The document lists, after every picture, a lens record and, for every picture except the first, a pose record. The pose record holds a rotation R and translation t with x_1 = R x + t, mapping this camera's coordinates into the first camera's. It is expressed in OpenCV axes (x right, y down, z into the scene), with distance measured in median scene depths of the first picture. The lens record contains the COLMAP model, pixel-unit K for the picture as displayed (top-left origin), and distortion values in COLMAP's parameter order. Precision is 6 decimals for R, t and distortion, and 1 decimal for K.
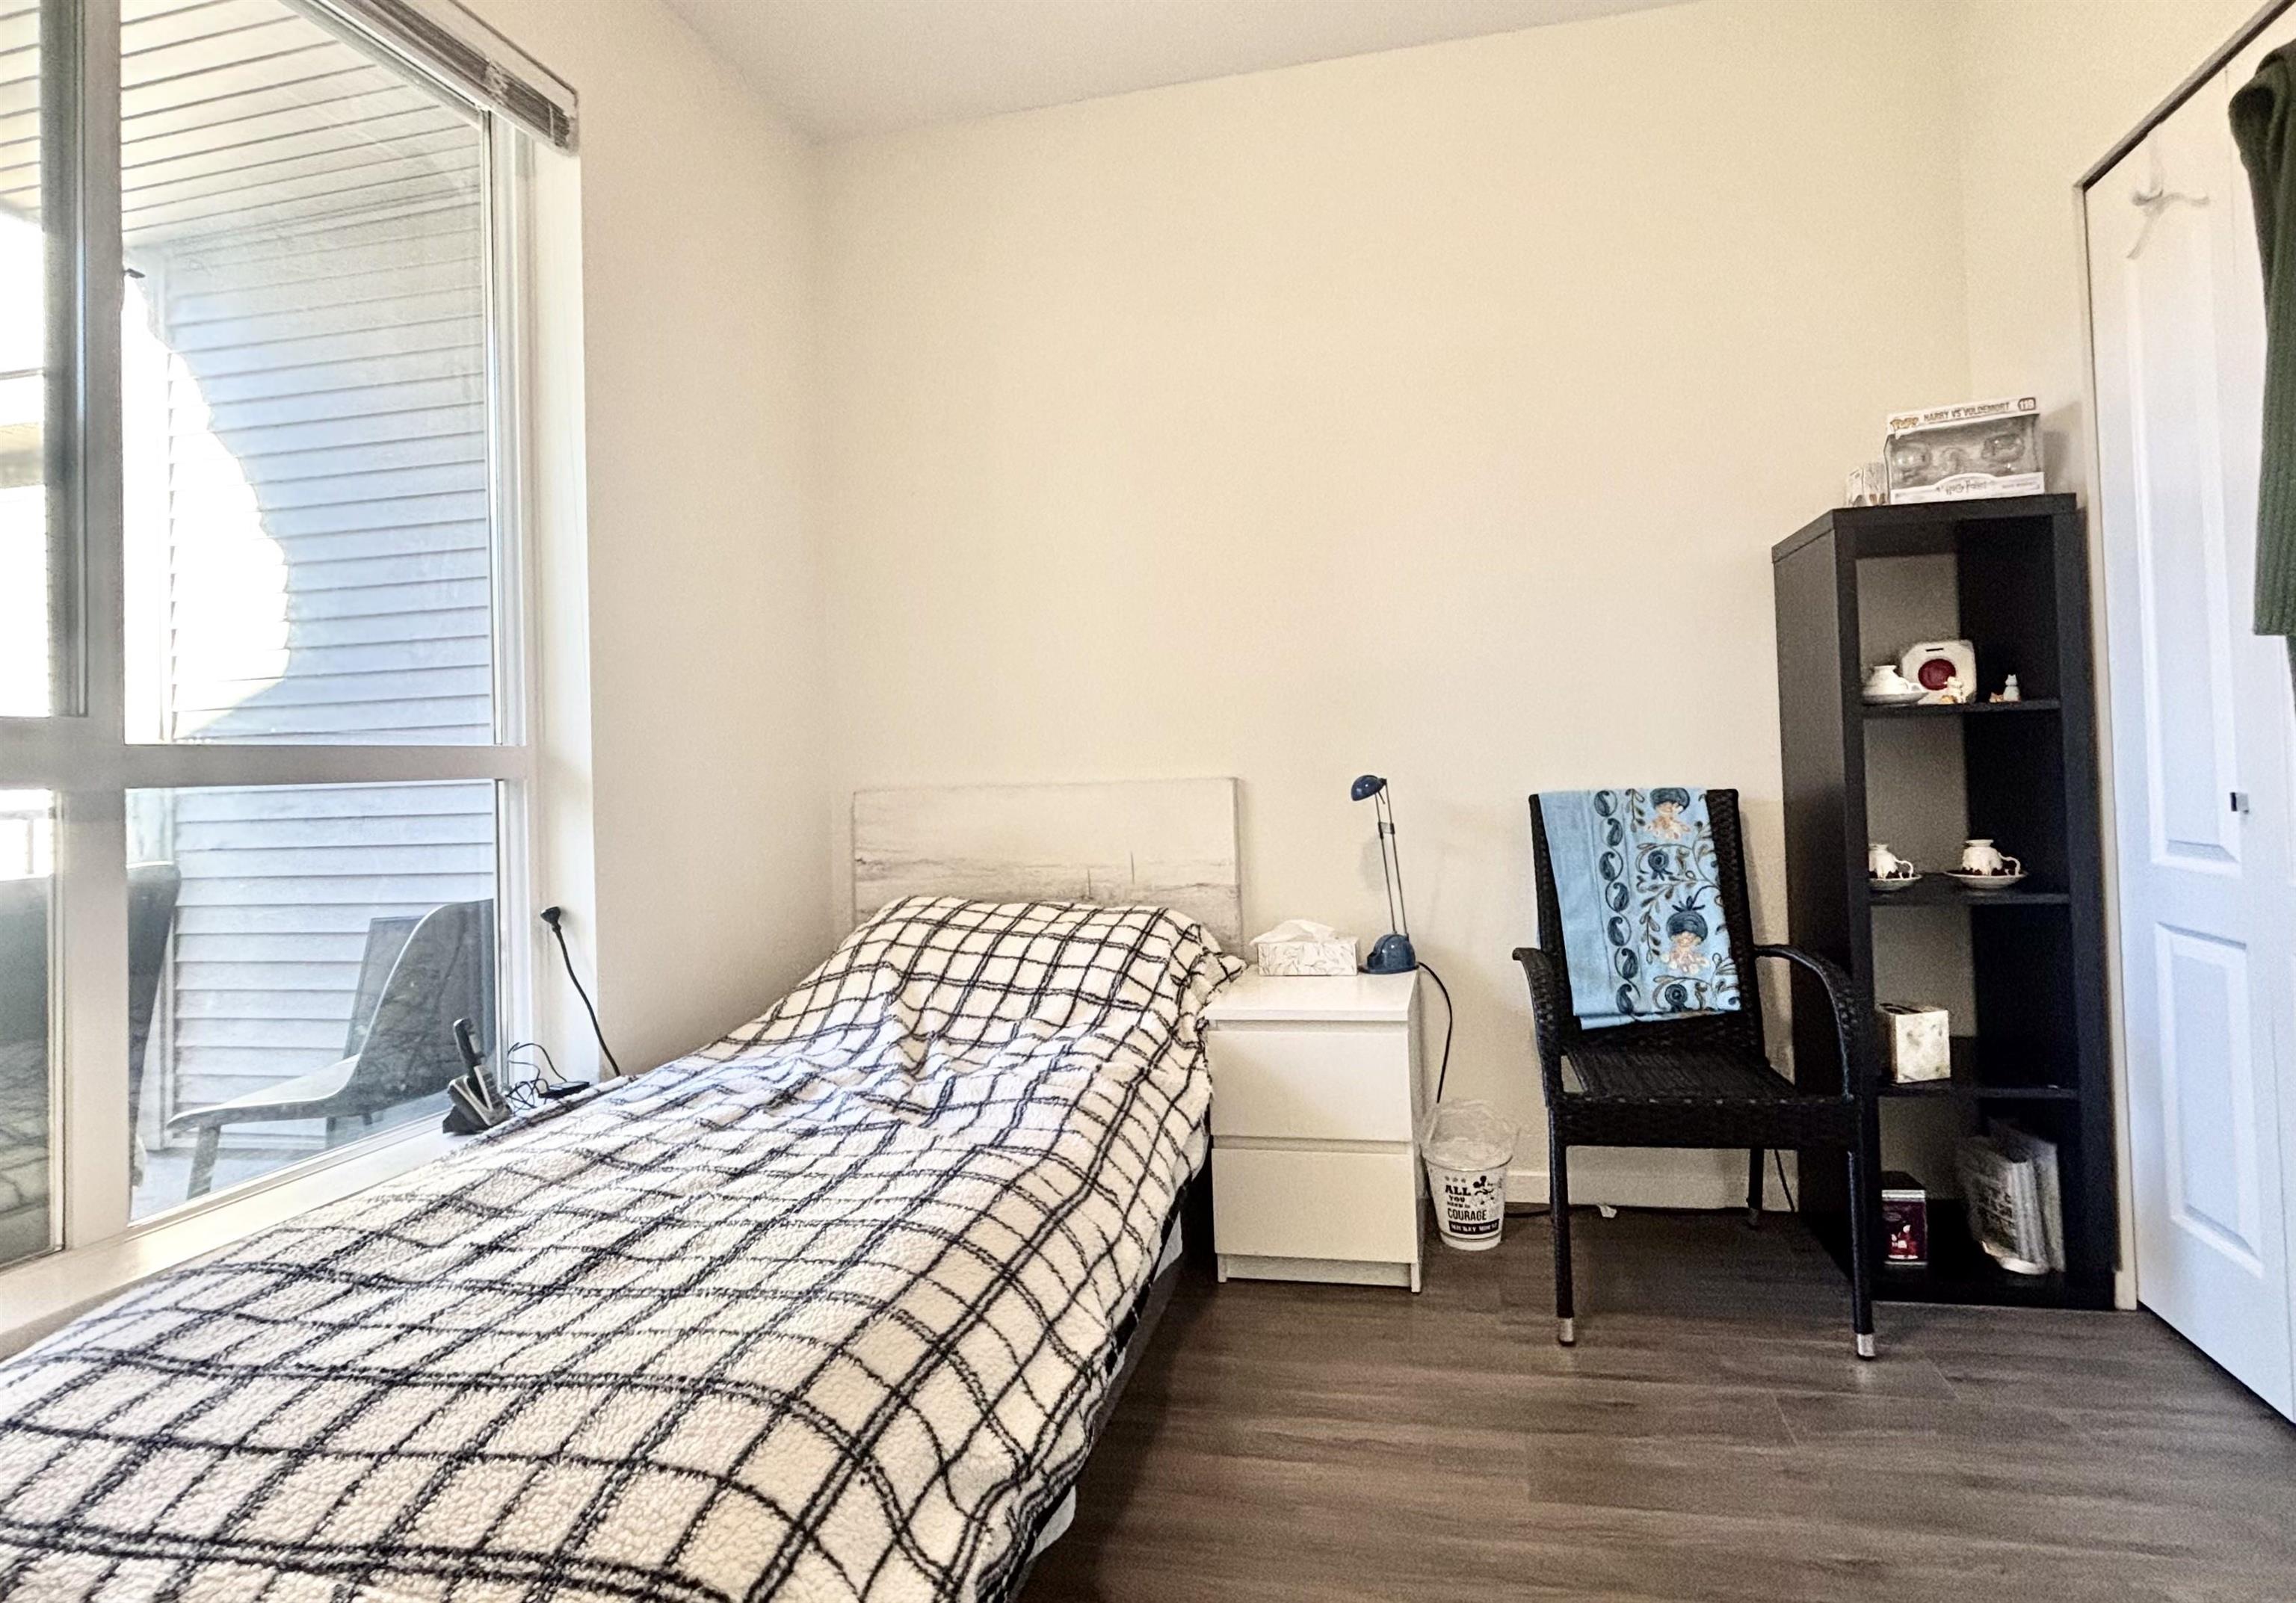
lens RADIAL K [[1081.0, 0, 1141.7], [0, 1081.0, 785.4], [0, 0, 1]] dist [0.011526, -0.000833]
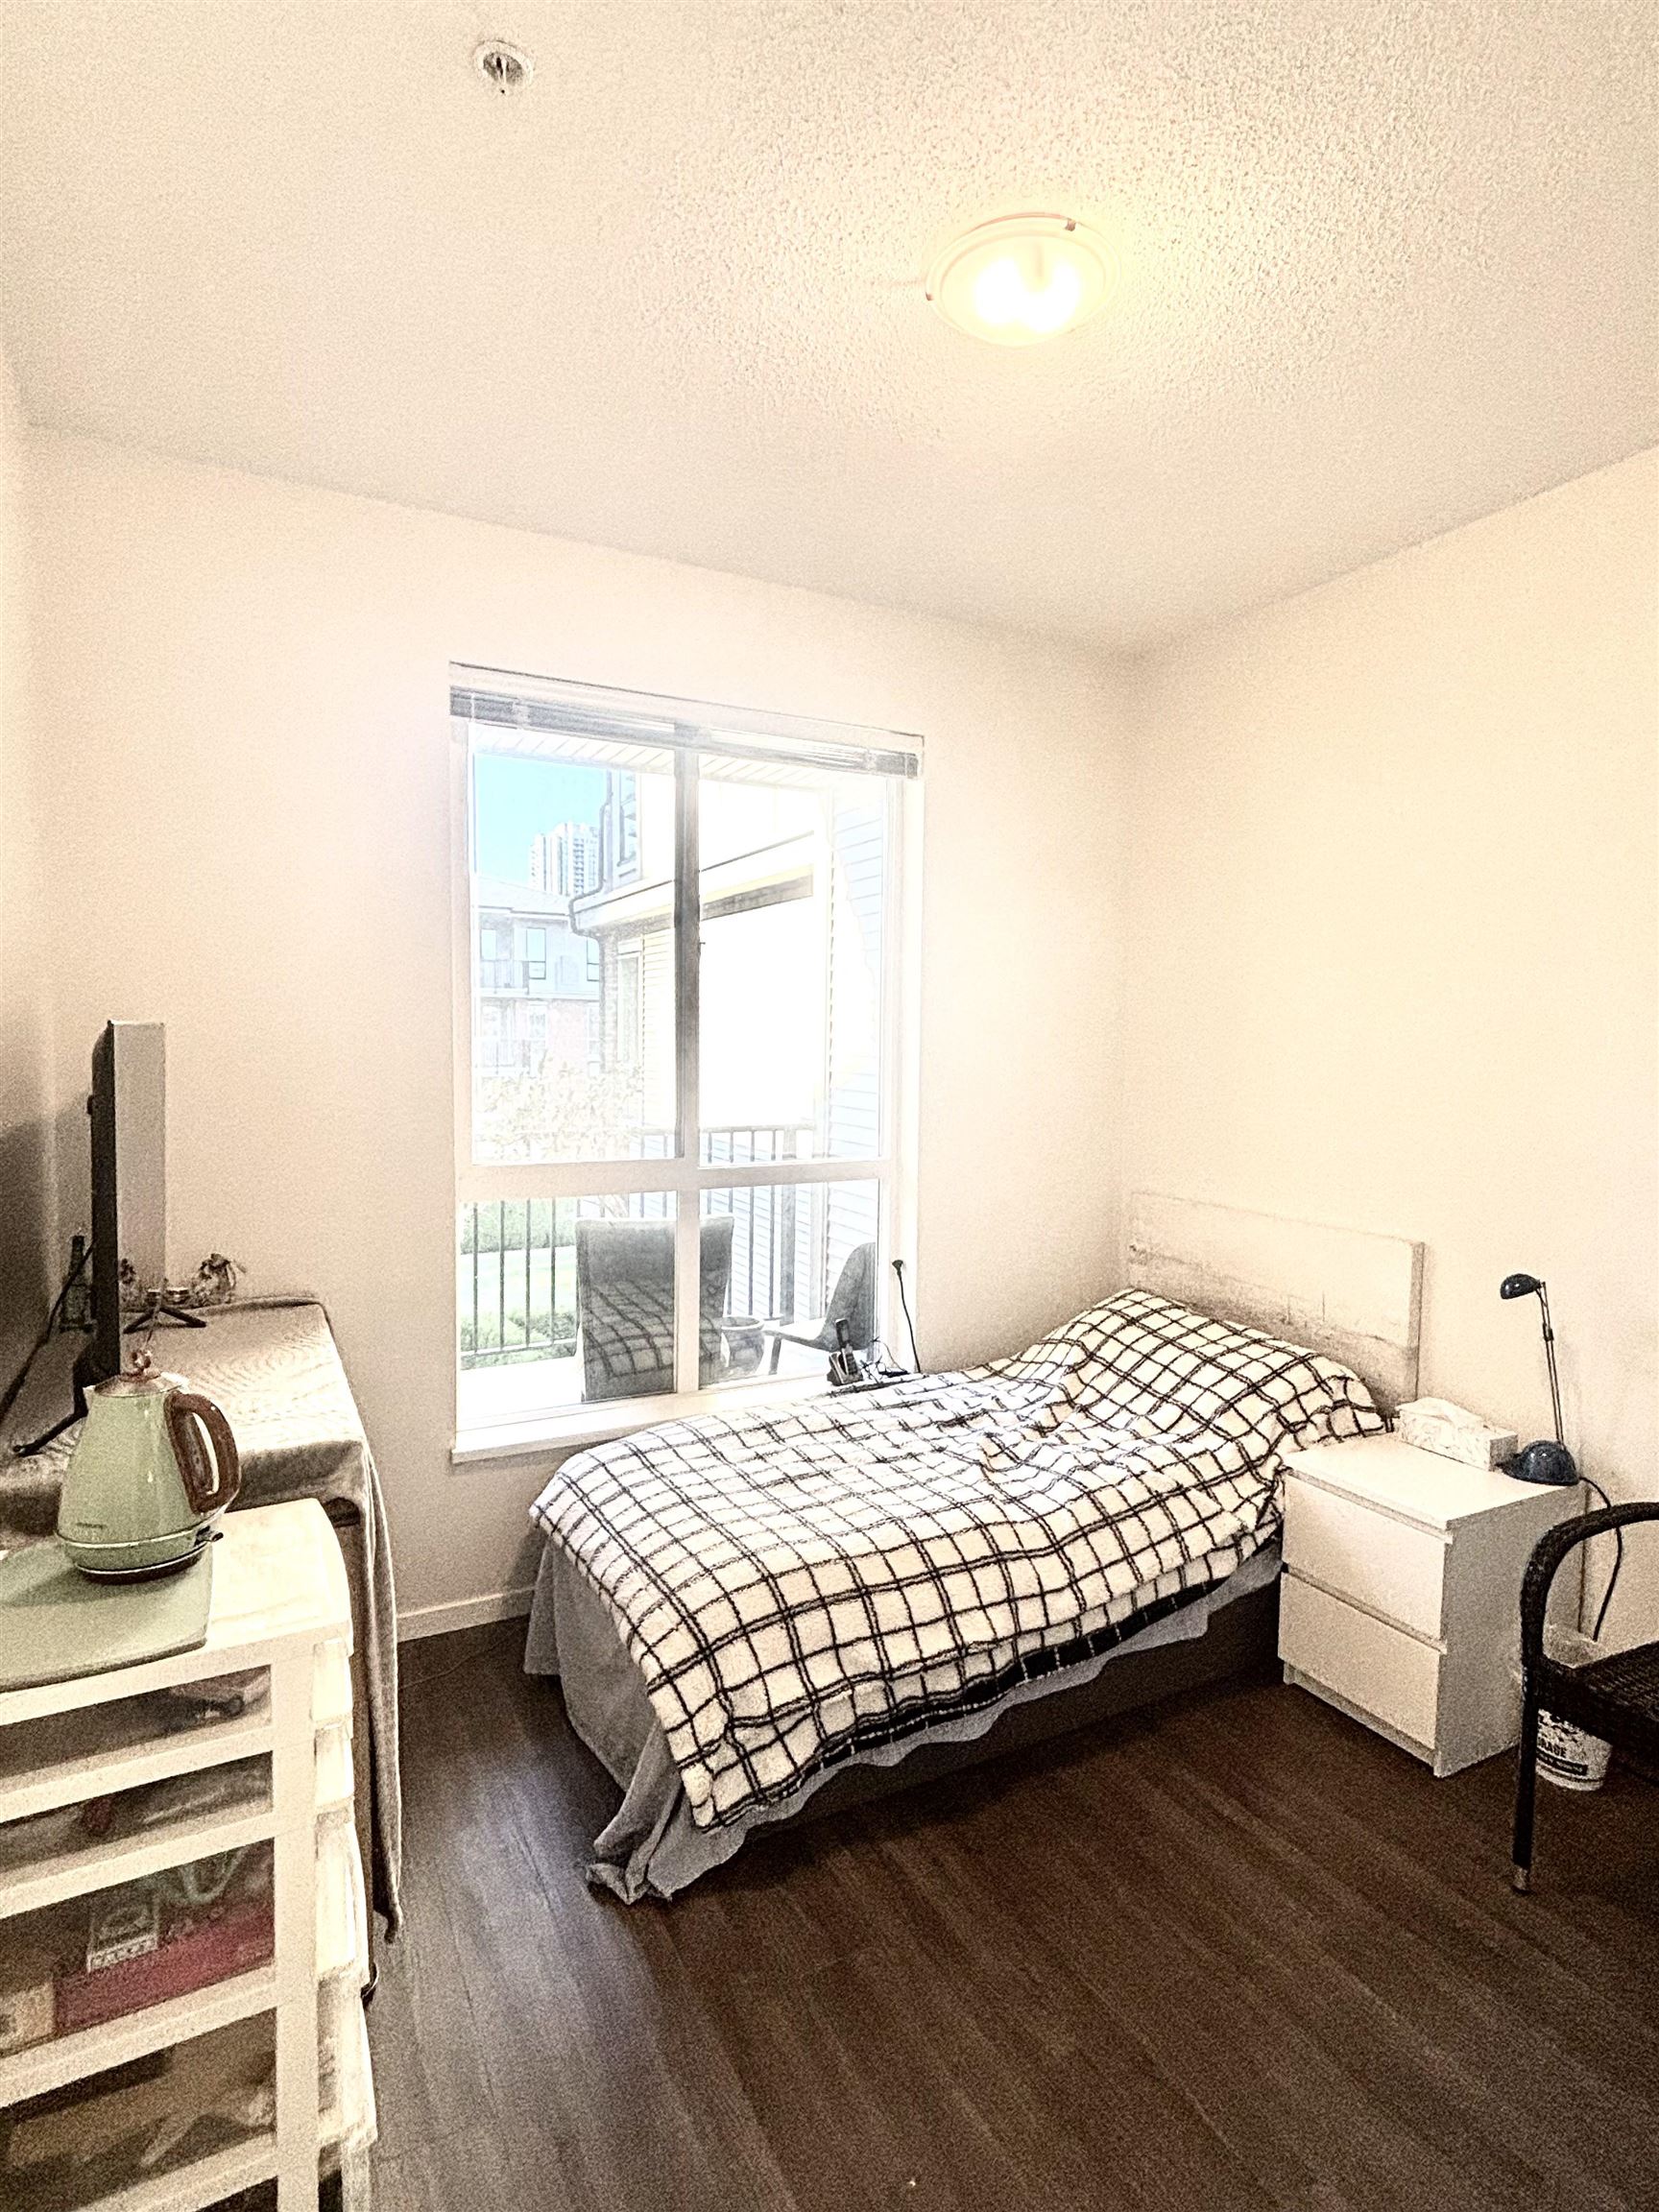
lens RADIAL K [[1147.3, 0, 828.4], [0, 1147.3, 1107.3], [0, 0, 1]] dist [-0.000304, -0.001929]
pose [[0.619718, 0.097393, -0.778758, 0.705302], [-0.020166, 0.993919, 0.108254, -0.297790], [0.784565, -0.051382, 0.617913, -0.125448]]
